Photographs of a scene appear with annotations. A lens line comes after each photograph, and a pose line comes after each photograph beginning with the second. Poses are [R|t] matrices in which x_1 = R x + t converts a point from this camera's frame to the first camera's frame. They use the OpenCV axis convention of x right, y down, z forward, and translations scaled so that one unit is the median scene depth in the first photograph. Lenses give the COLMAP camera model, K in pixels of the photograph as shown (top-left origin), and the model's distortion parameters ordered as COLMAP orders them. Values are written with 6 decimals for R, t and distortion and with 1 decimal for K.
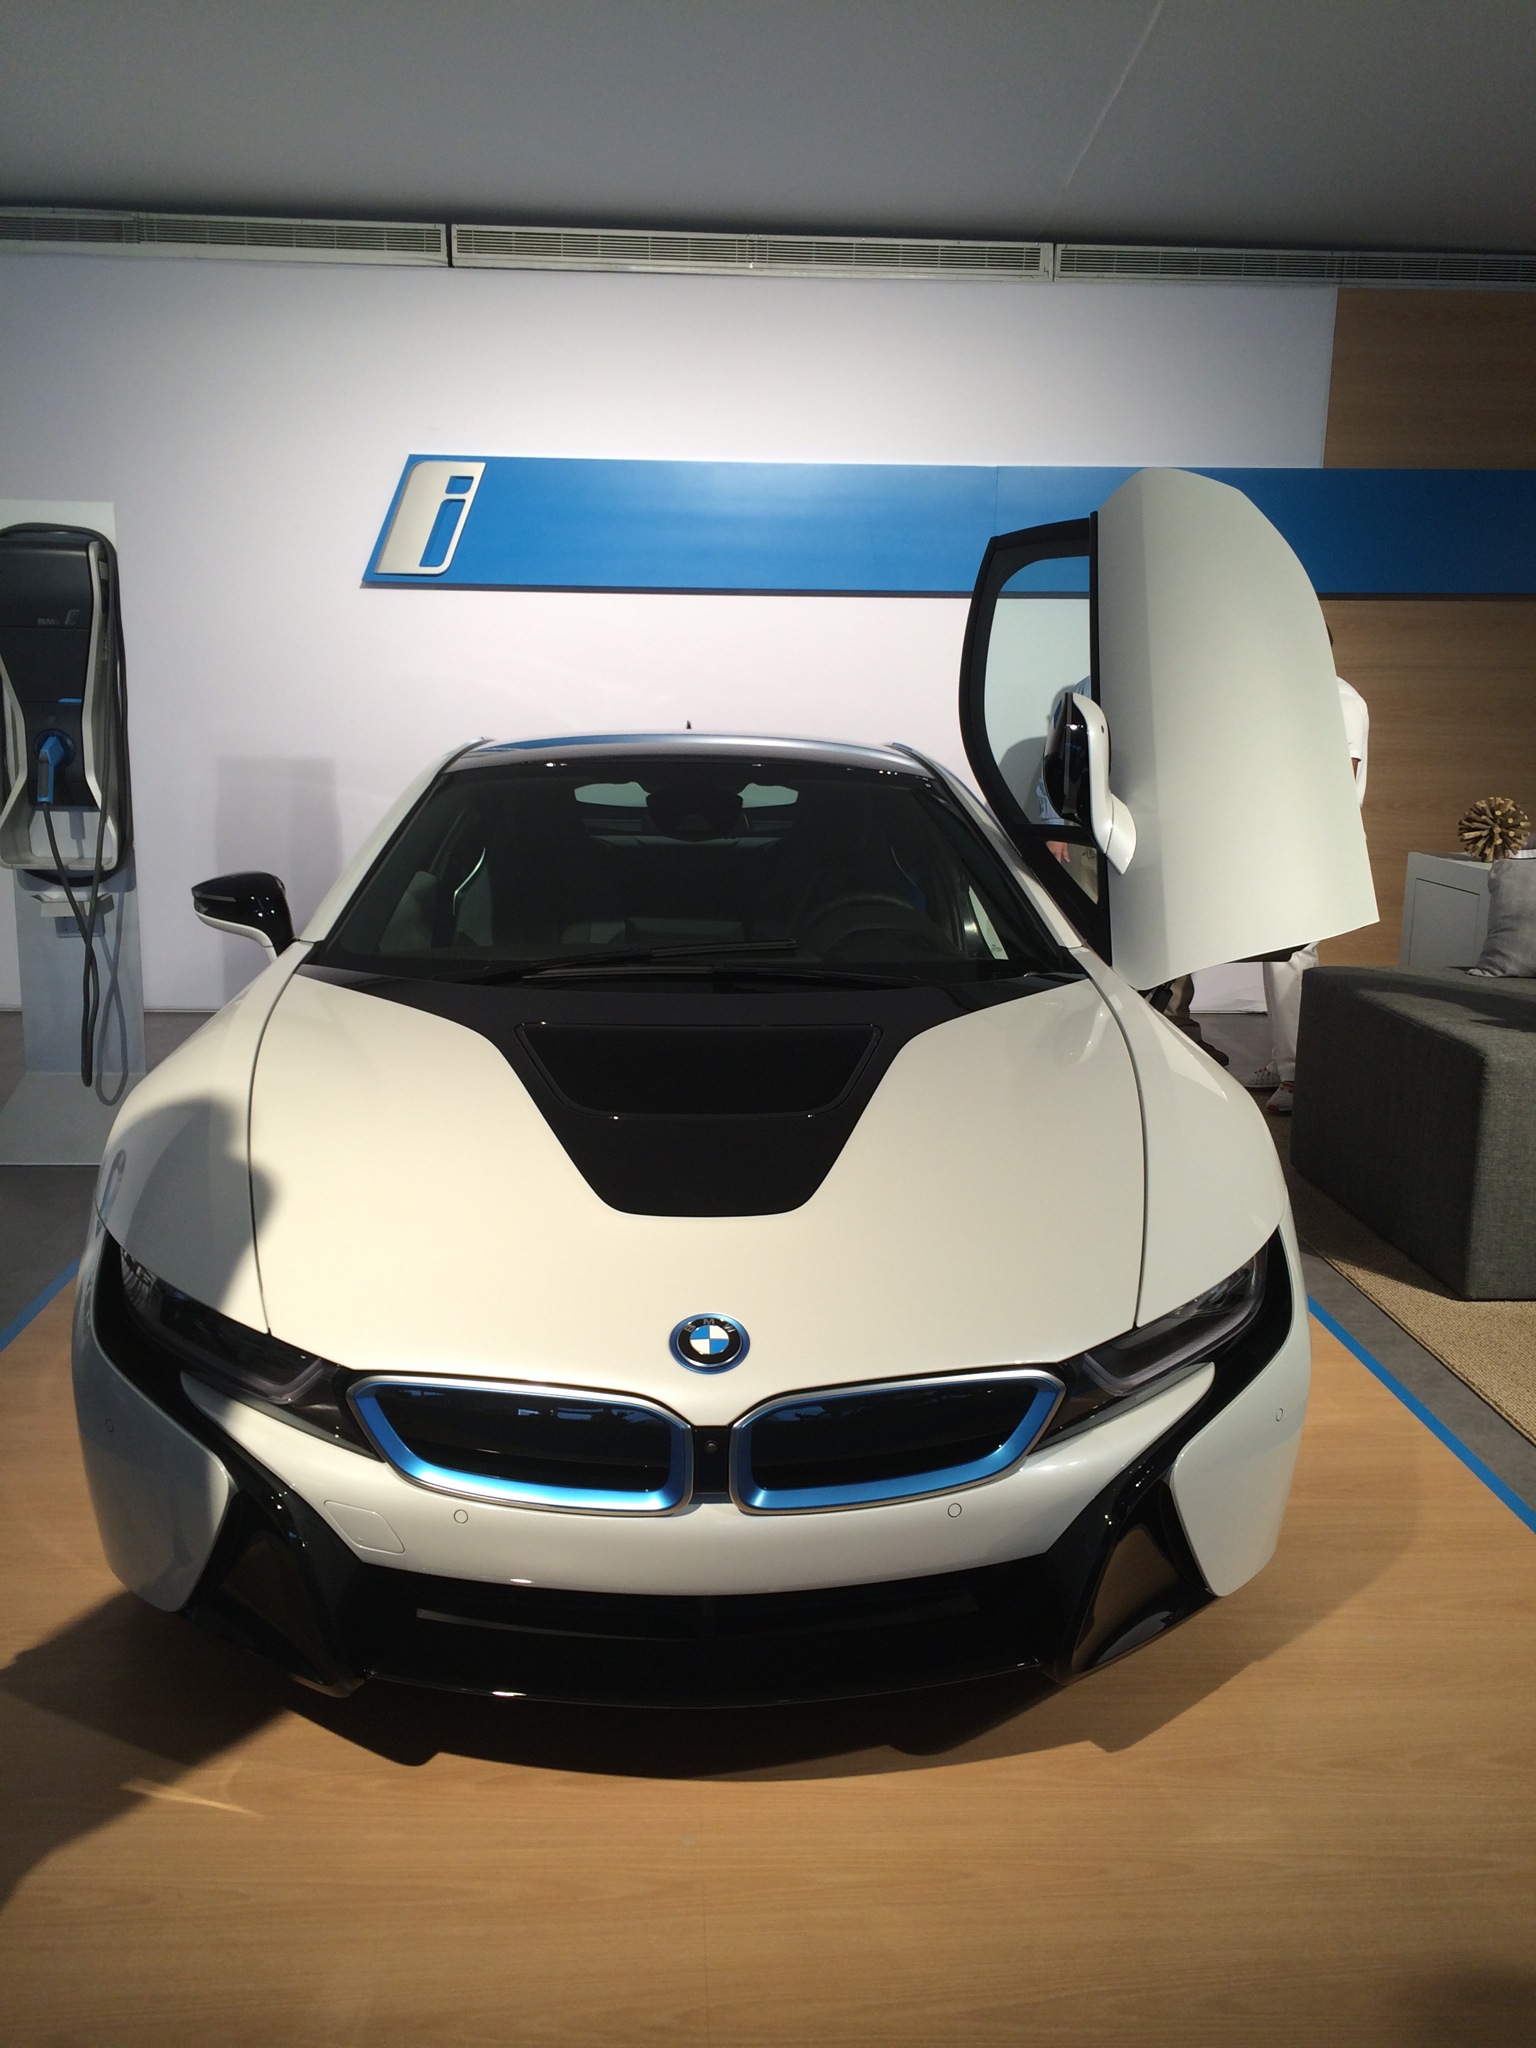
lens RADIAL K [[1707.6, 0, 768.0], [0, 1707.6, 1024.0], [0, 0, 1]] dist [0.127230, -0.177327]
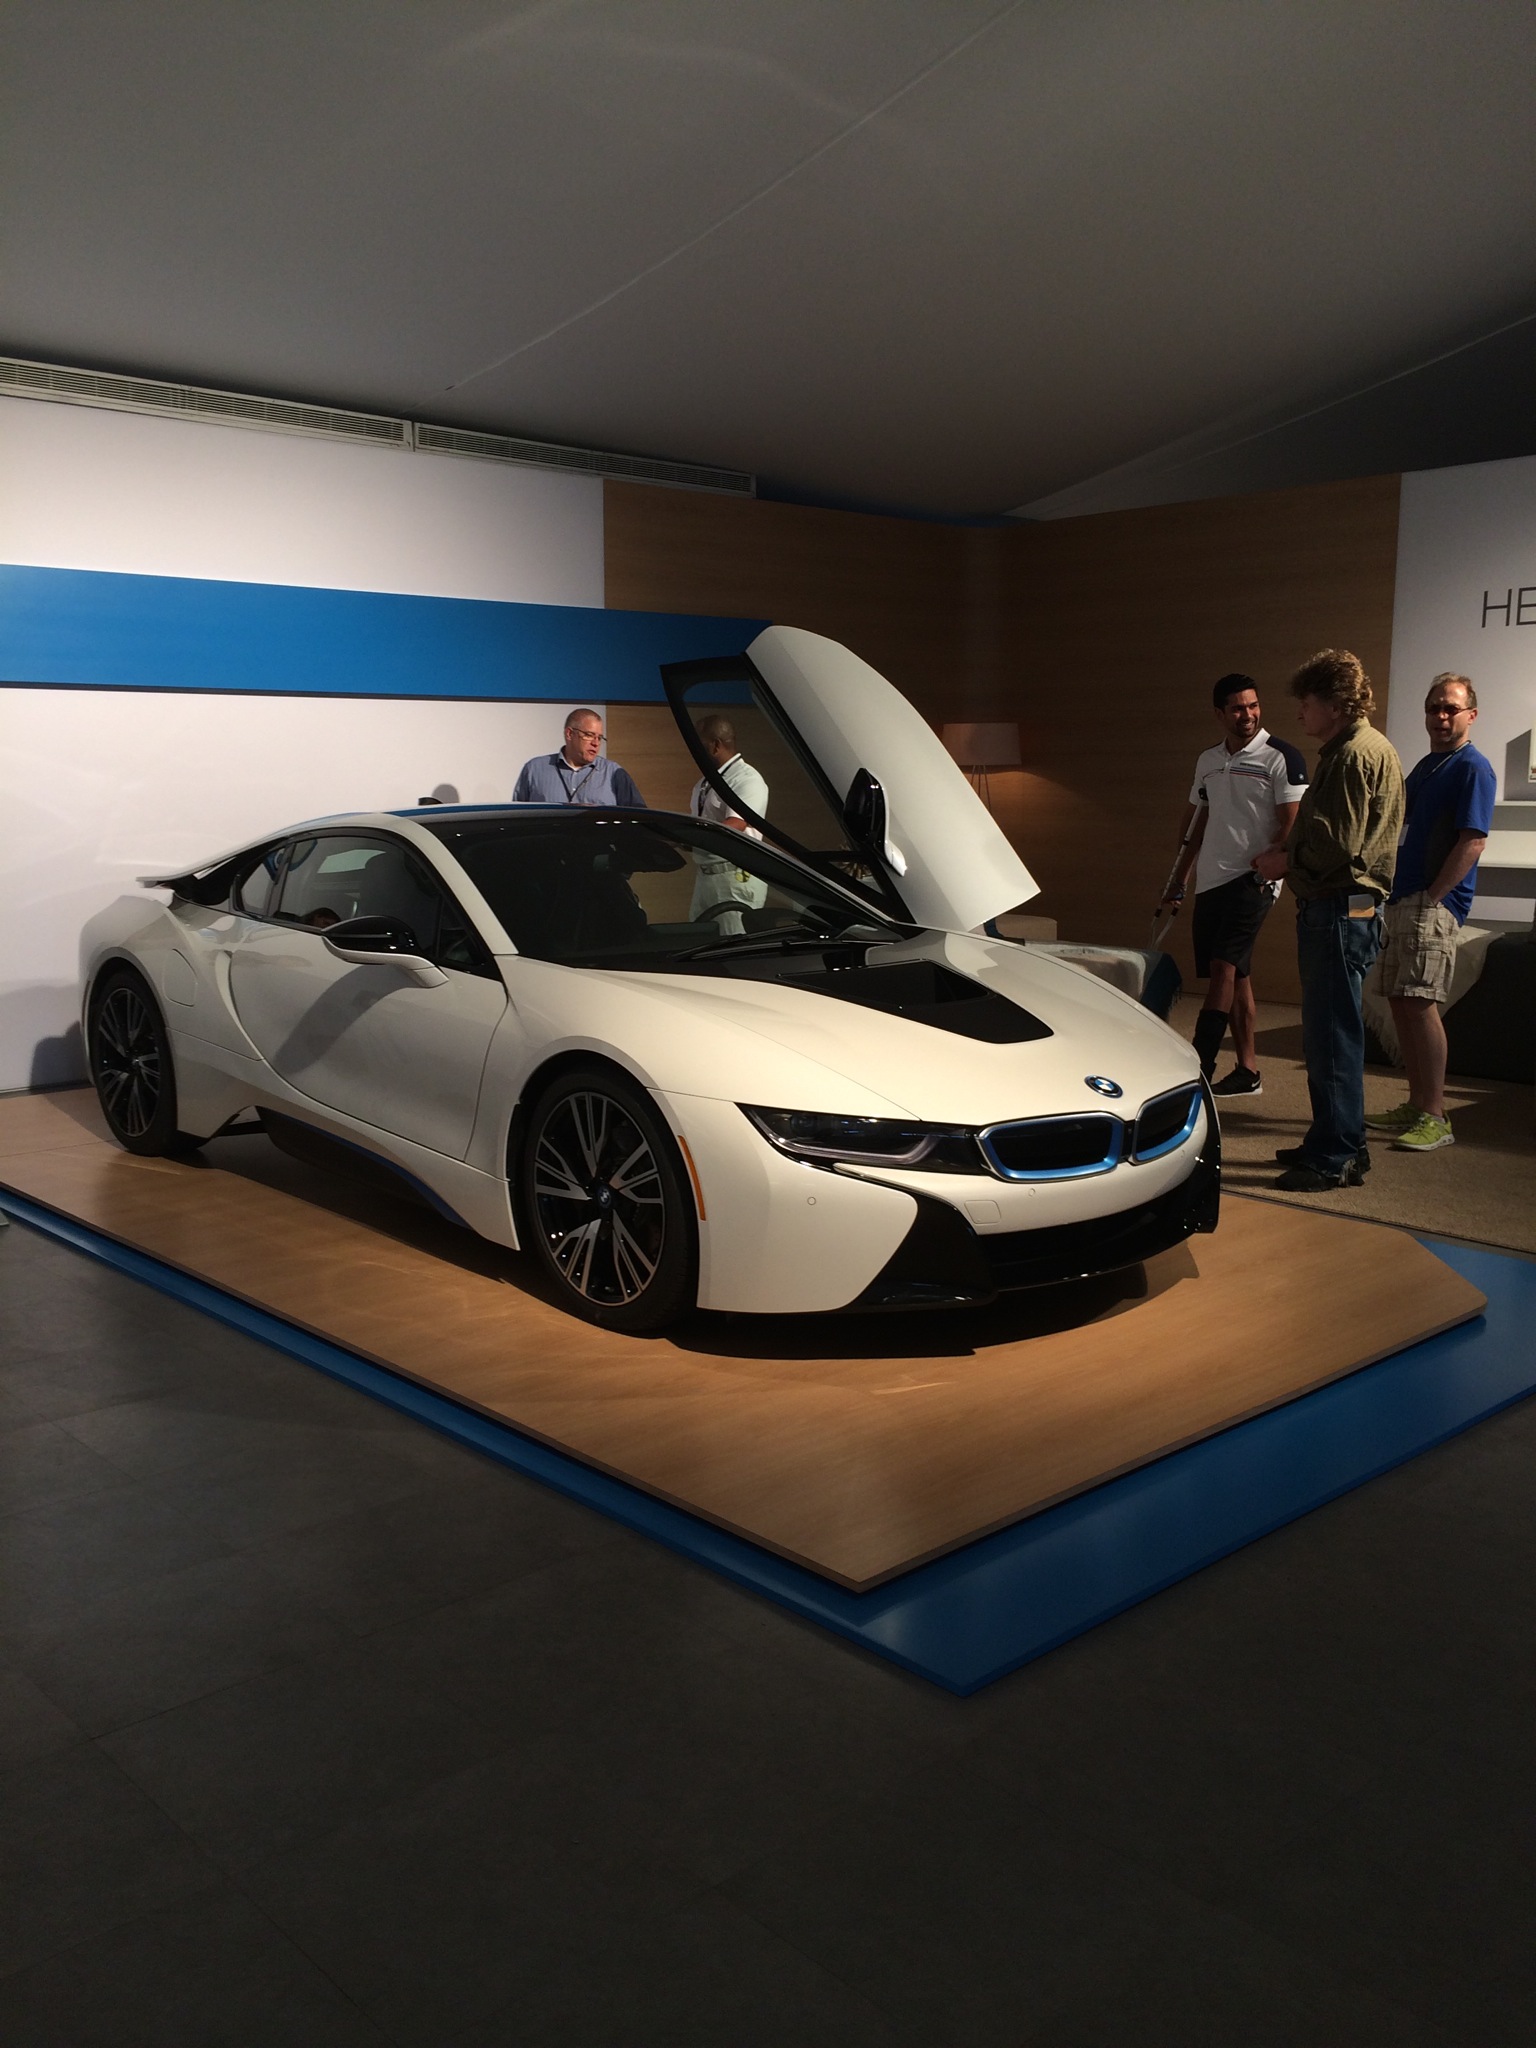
lens RADIAL K [[1707.6, 0, 768.0], [0, 1707.6, 1024.0], [0, 0, 1]] dist [0.127230, -0.177327]
pose [[0.774866, -0.111474, 0.622219, -0.463971], [0.141658, 0.989915, 0.000938, 0.016260], [-0.616049, 0.087416, 0.782843, -0.098180]]
